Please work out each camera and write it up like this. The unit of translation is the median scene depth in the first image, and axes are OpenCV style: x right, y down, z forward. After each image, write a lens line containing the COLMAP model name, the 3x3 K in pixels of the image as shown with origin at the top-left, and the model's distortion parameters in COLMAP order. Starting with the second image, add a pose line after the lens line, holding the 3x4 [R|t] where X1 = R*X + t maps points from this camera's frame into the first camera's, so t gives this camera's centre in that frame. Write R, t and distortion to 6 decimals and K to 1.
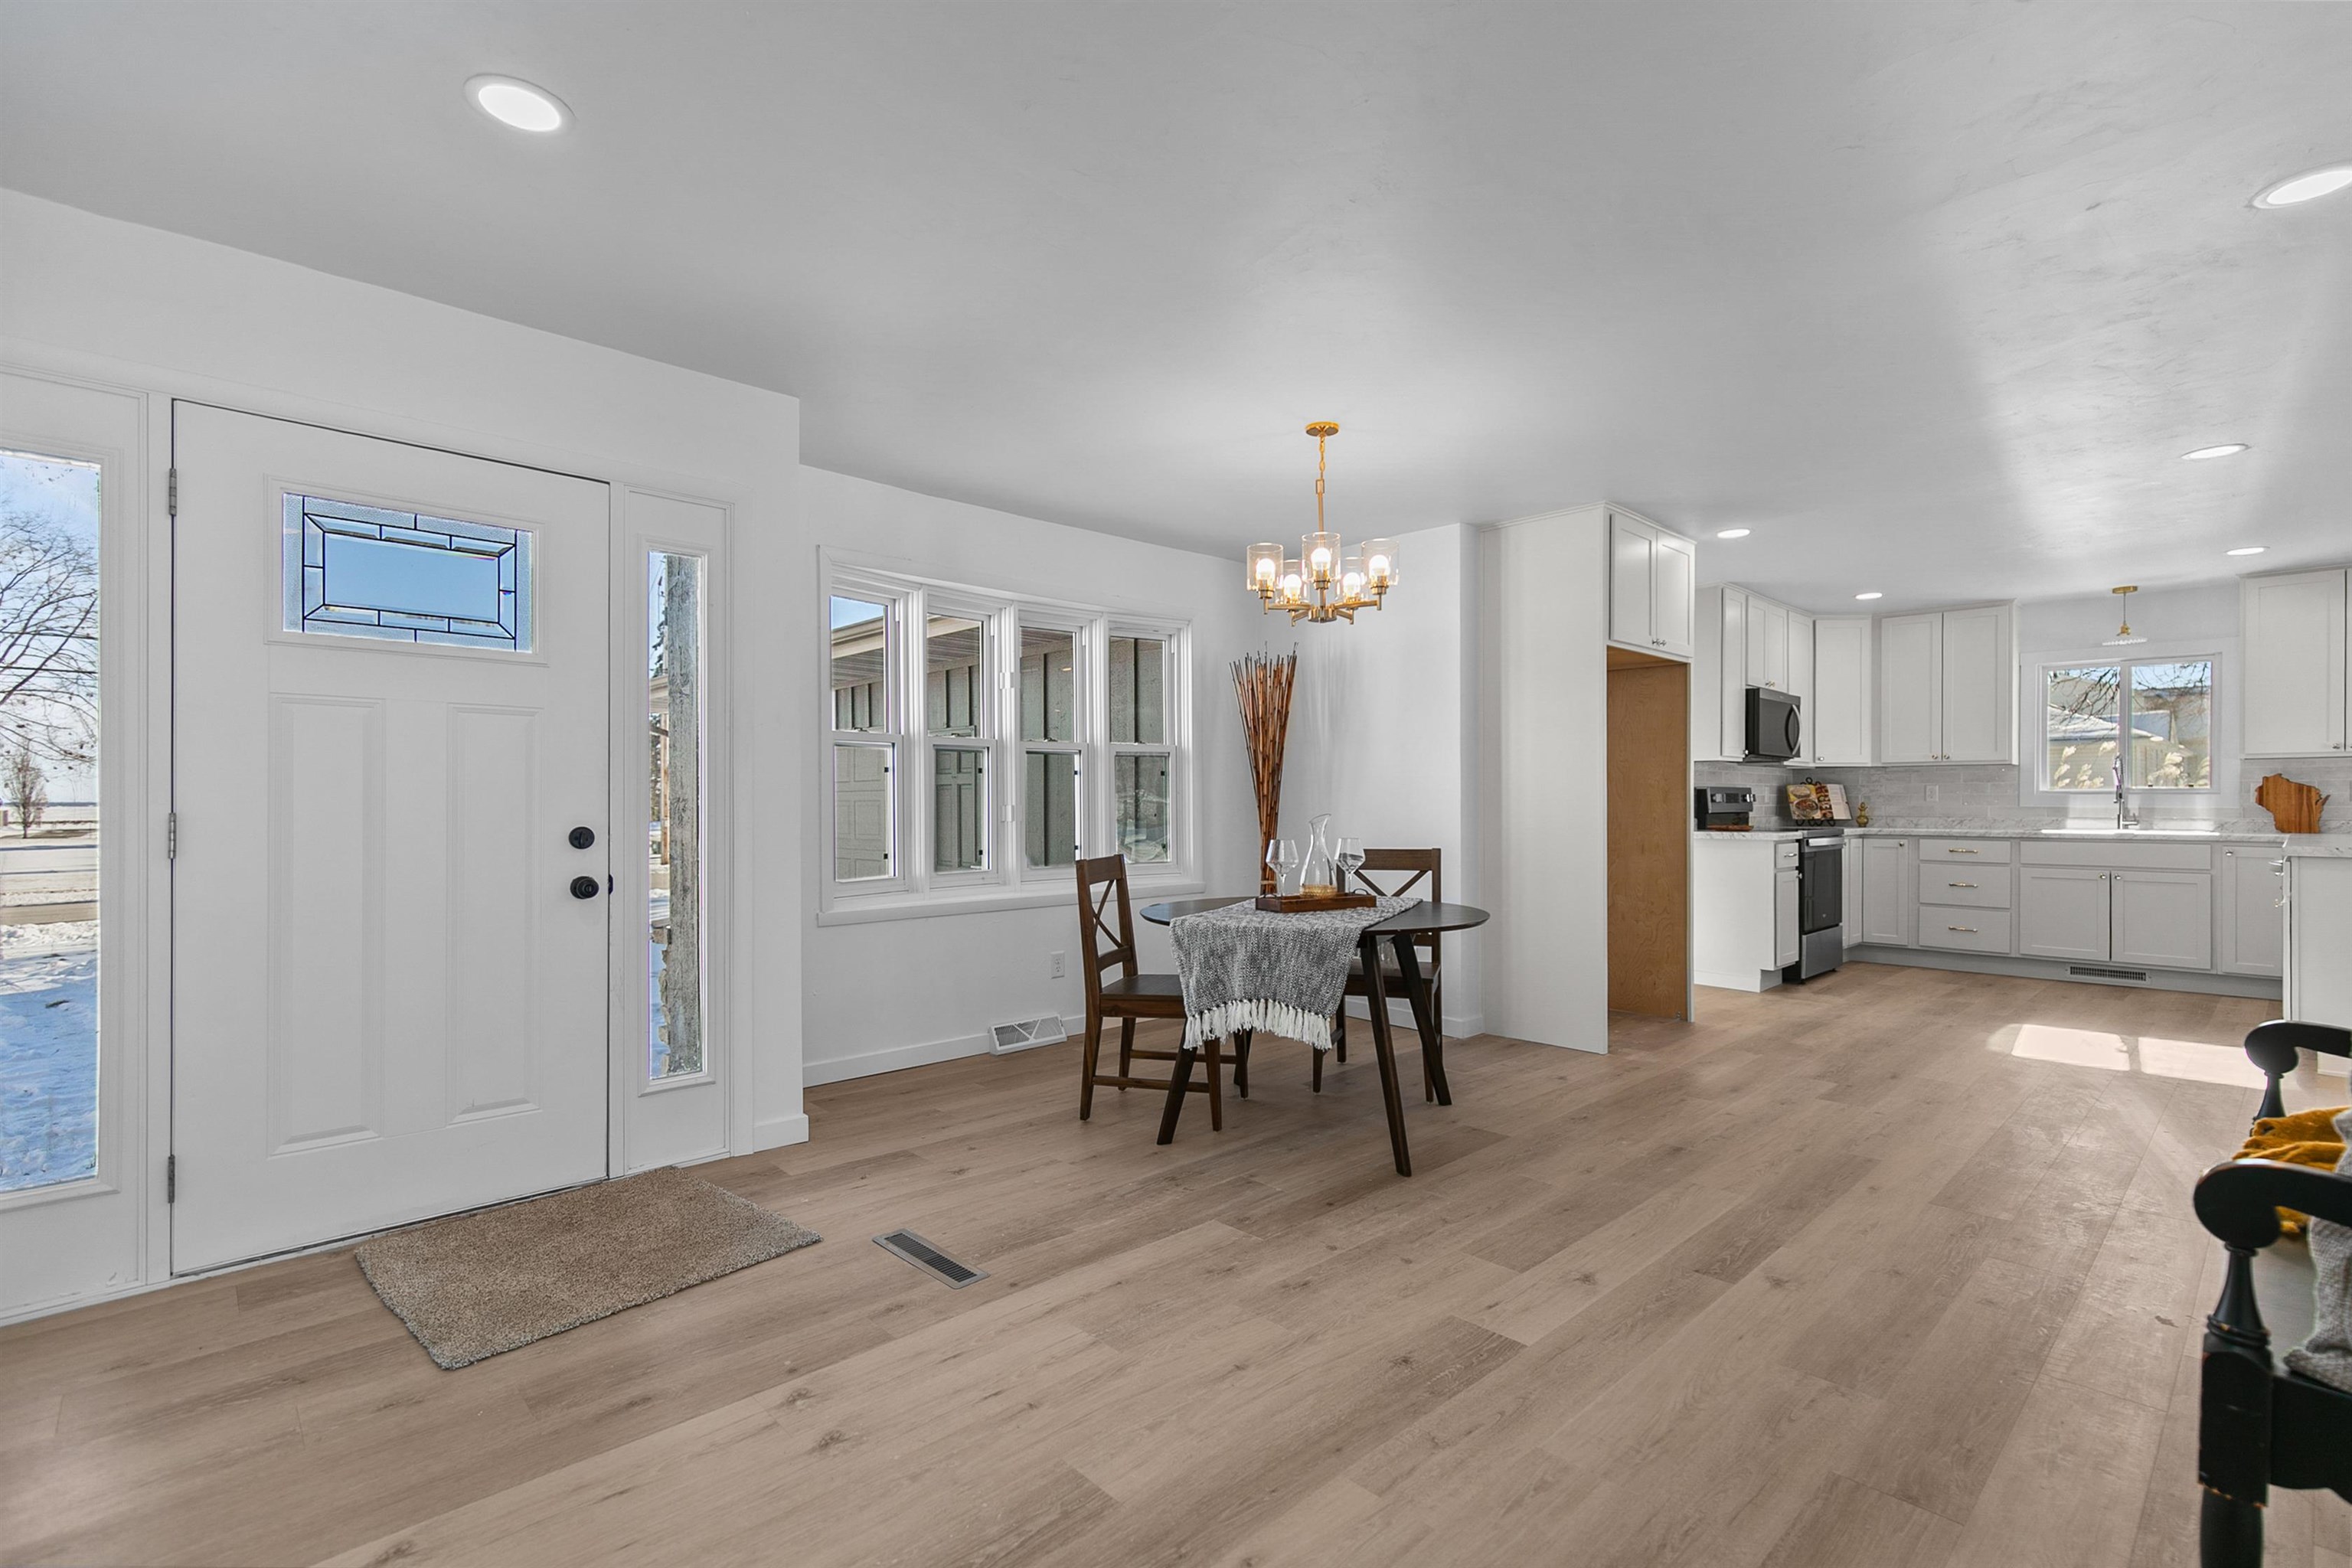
lens RADIAL K [[1084.5, 0, 1193.3], [0, 1084.5, 803.3], [0, 0, 1]] dist [0.014835, 0.000315]
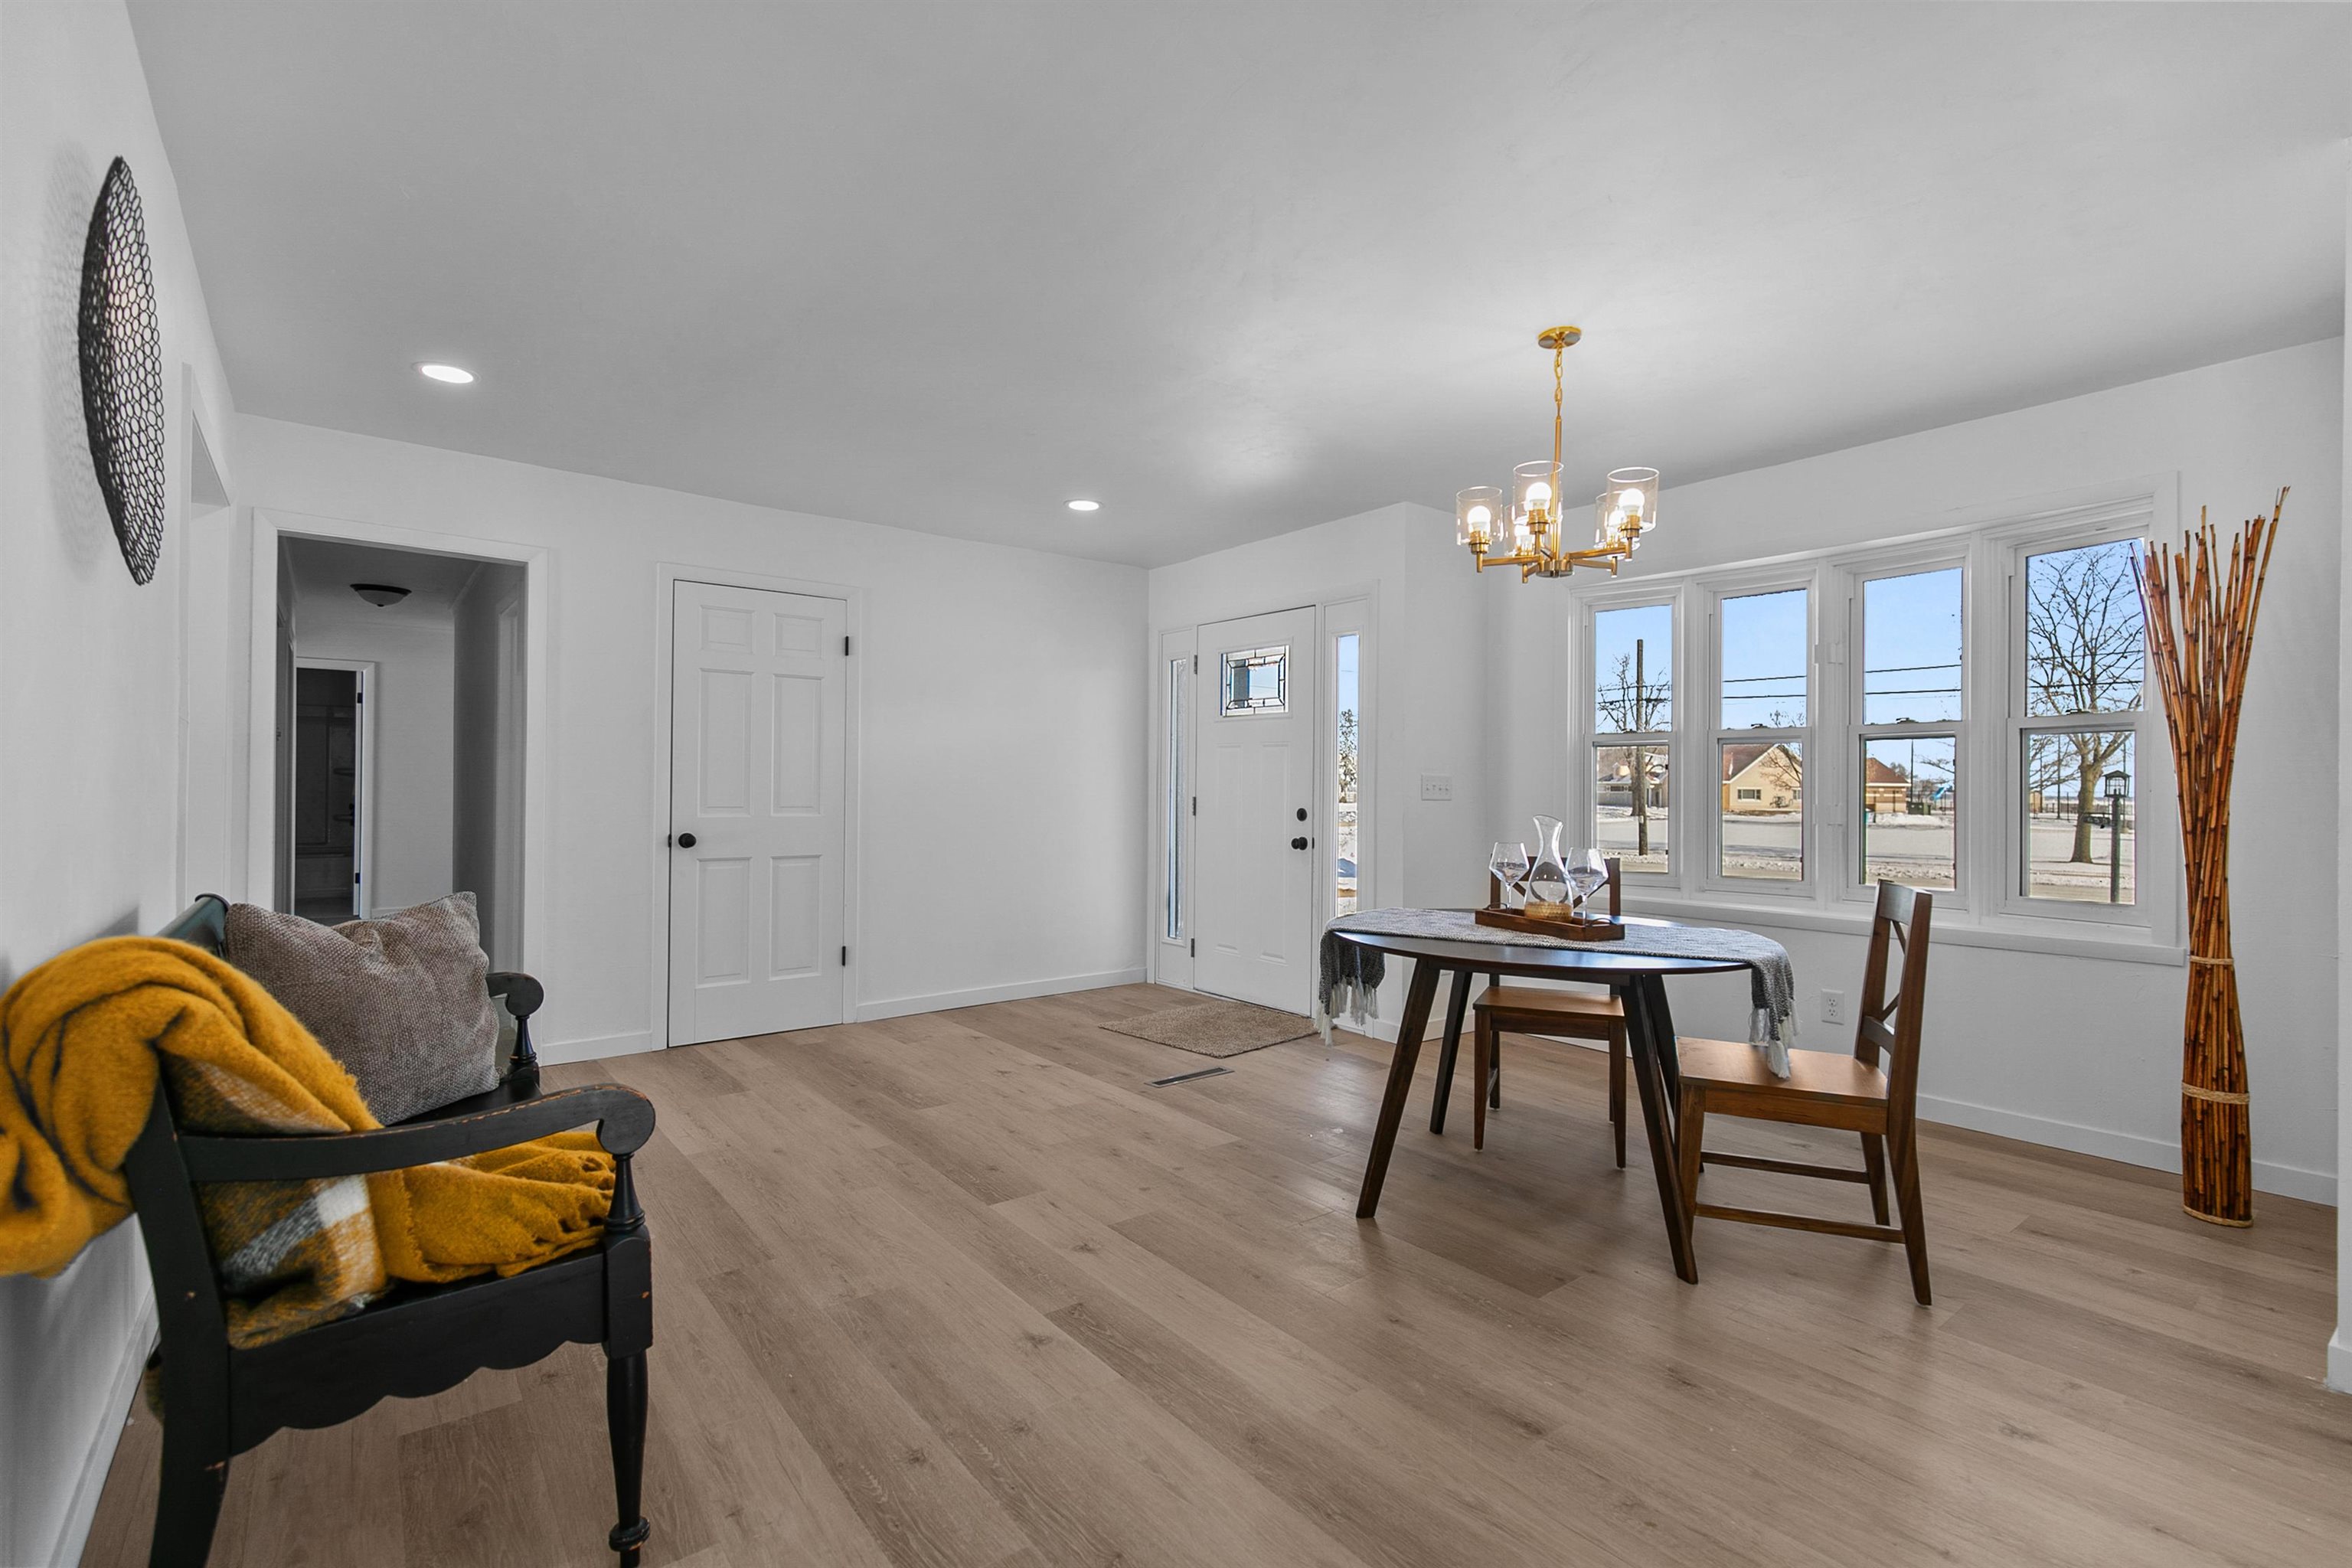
lens RADIAL K [[1084.5, 0, 1193.3], [0, 1084.5, 777.3], [0, 0, 1]] dist [0.014835, 0.000315]
pose [[-0.111640, -0.012769, -0.993667, 1.394331], [-0.009964, 0.999882, -0.011730, -0.006774], [0.993699, 0.008591, -0.111754, 1.214924]]
